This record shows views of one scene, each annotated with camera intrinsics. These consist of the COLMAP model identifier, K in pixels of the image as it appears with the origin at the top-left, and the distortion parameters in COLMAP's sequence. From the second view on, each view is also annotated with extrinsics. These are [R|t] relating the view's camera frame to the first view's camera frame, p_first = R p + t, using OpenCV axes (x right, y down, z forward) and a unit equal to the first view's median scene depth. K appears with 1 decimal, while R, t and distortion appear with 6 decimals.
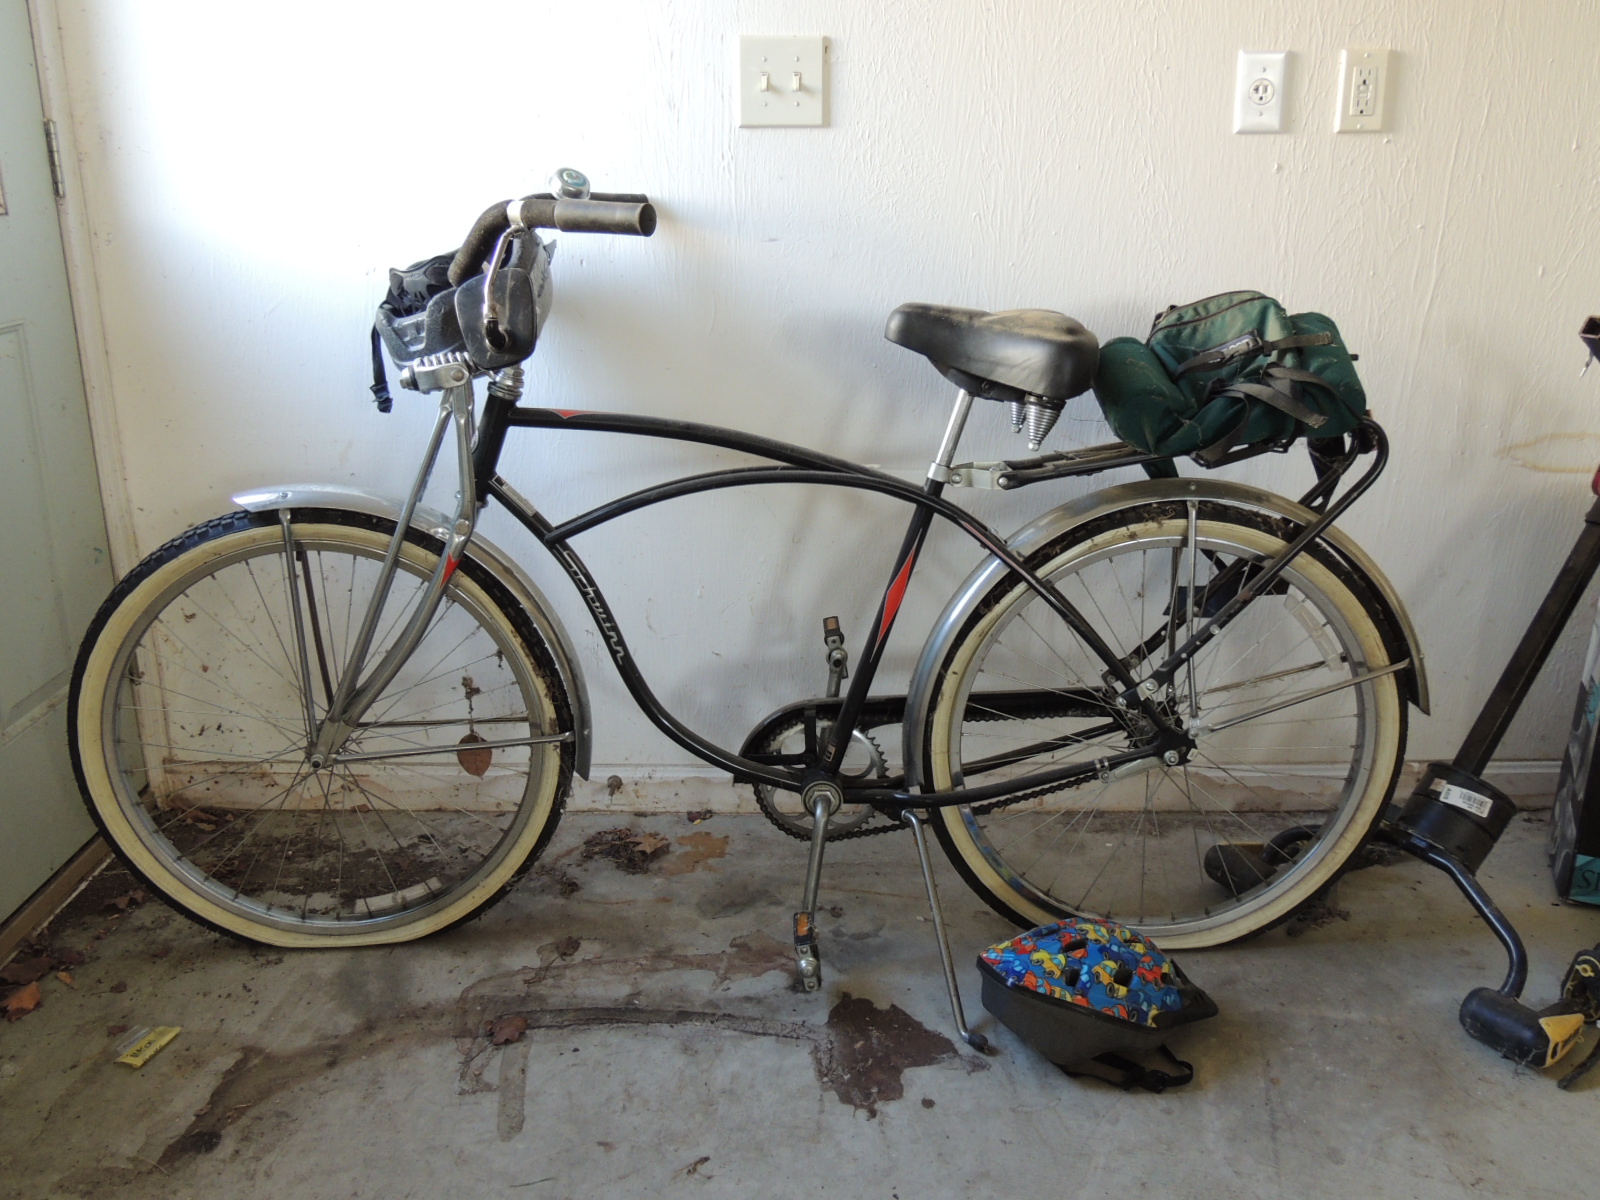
lens RADIAL K [[1329.7, 0, 800.0], [0, 1329.7, 600.0], [0, 0, 1]] dist [-0.017131, -0.003700]
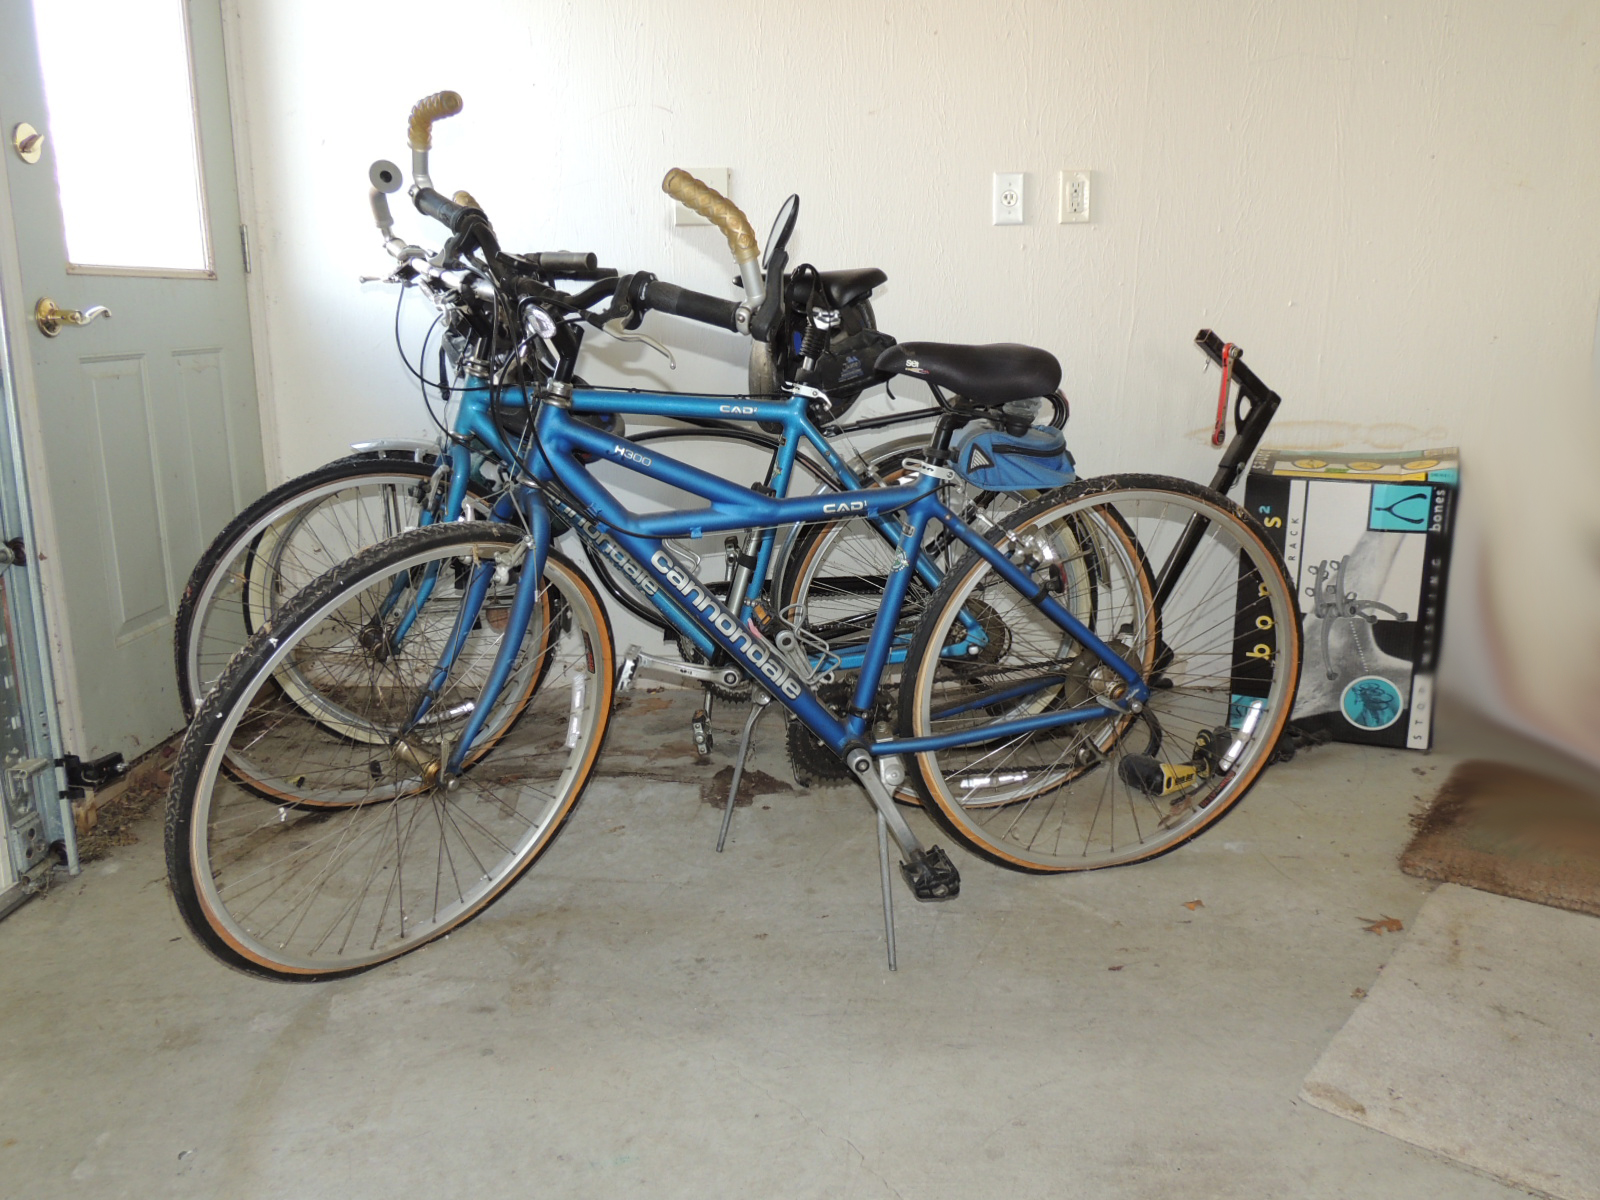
lens RADIAL K [[1231.1, 0, 800.0], [0, 1231.1, 600.0], [0, 0, 1]] dist [-0.010659, -0.004342]
pose [[0.999205, 0.000846, -0.039854, 0.164912], [-0.004222, 0.996398, -0.084699, 0.214665], [0.039639, 0.084800, 0.995609, -0.418067]]
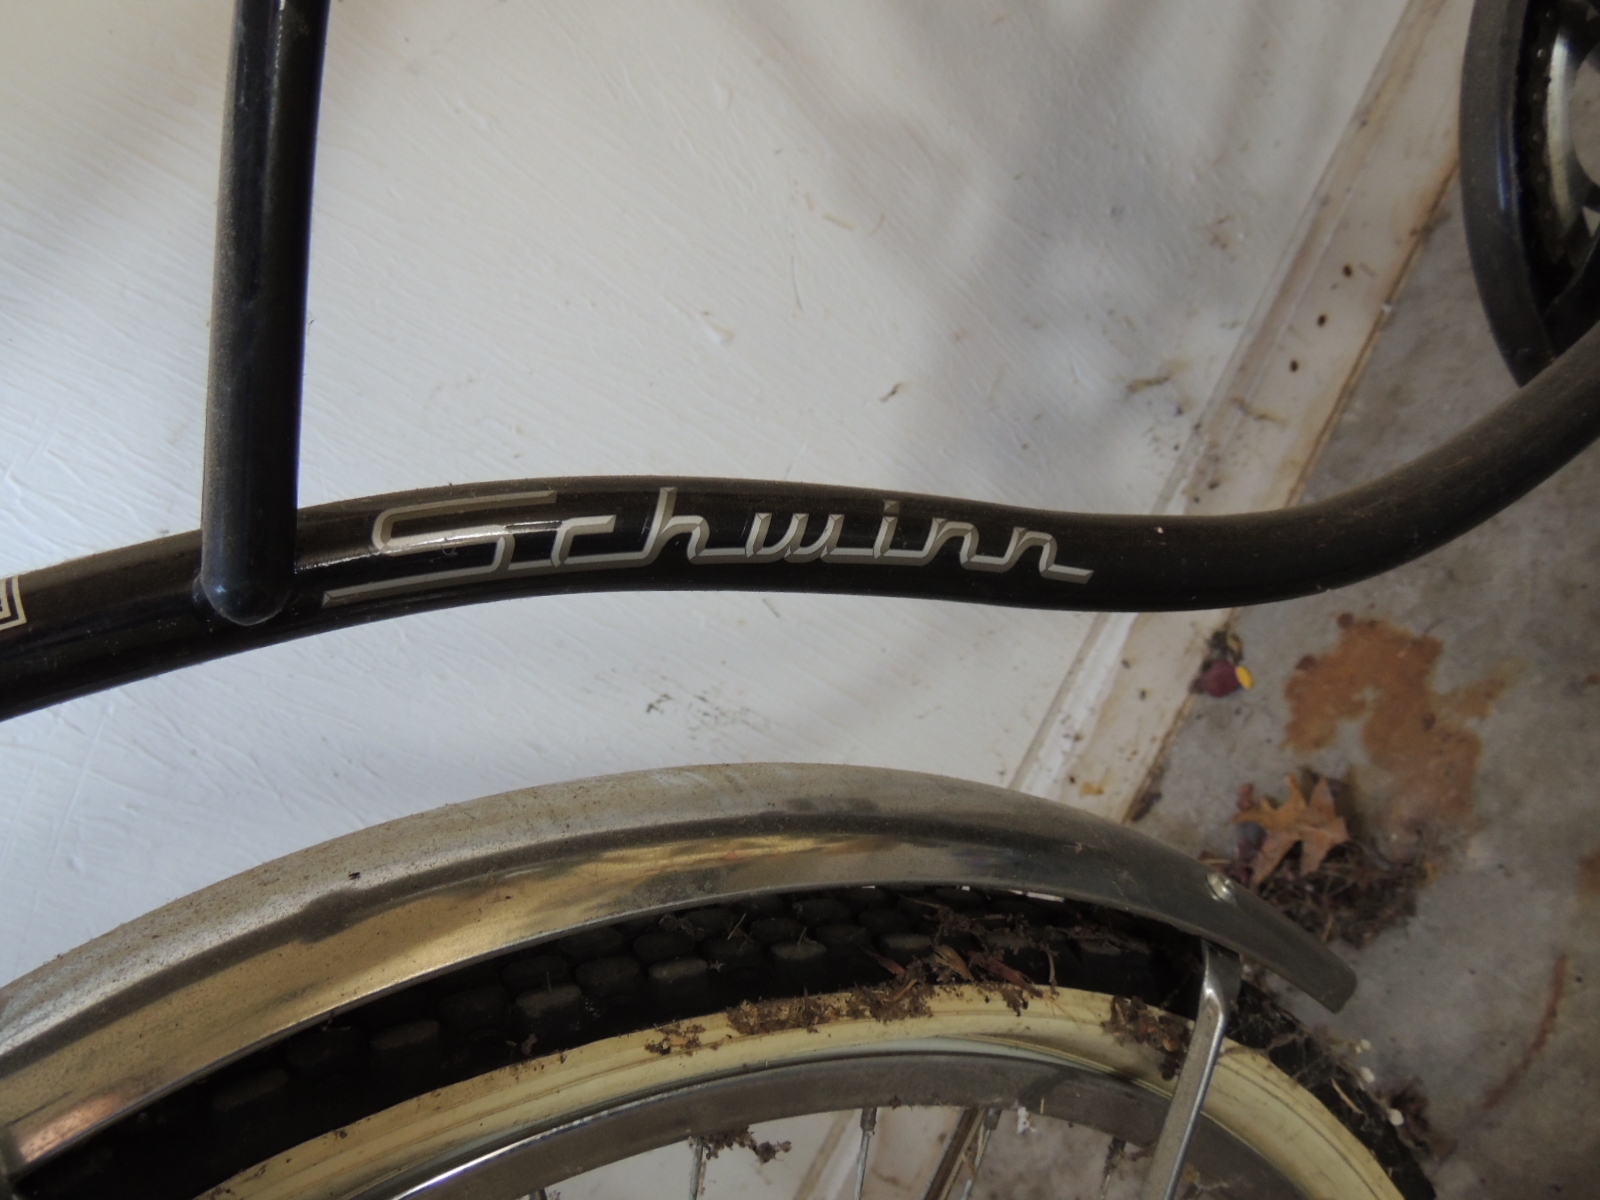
lens RADIAL K [[1329.7, 0, 800.0], [0, 1329.7, 600.0], [0, 0, 1]] dist [-0.017131, -0.003700]
pose [[0.462044, -0.885927, 0.040594, -0.174222], [0.869746, 0.461603, 0.174544, -0.018031], [-0.173372, -0.045340, 0.983812, 0.883448]]
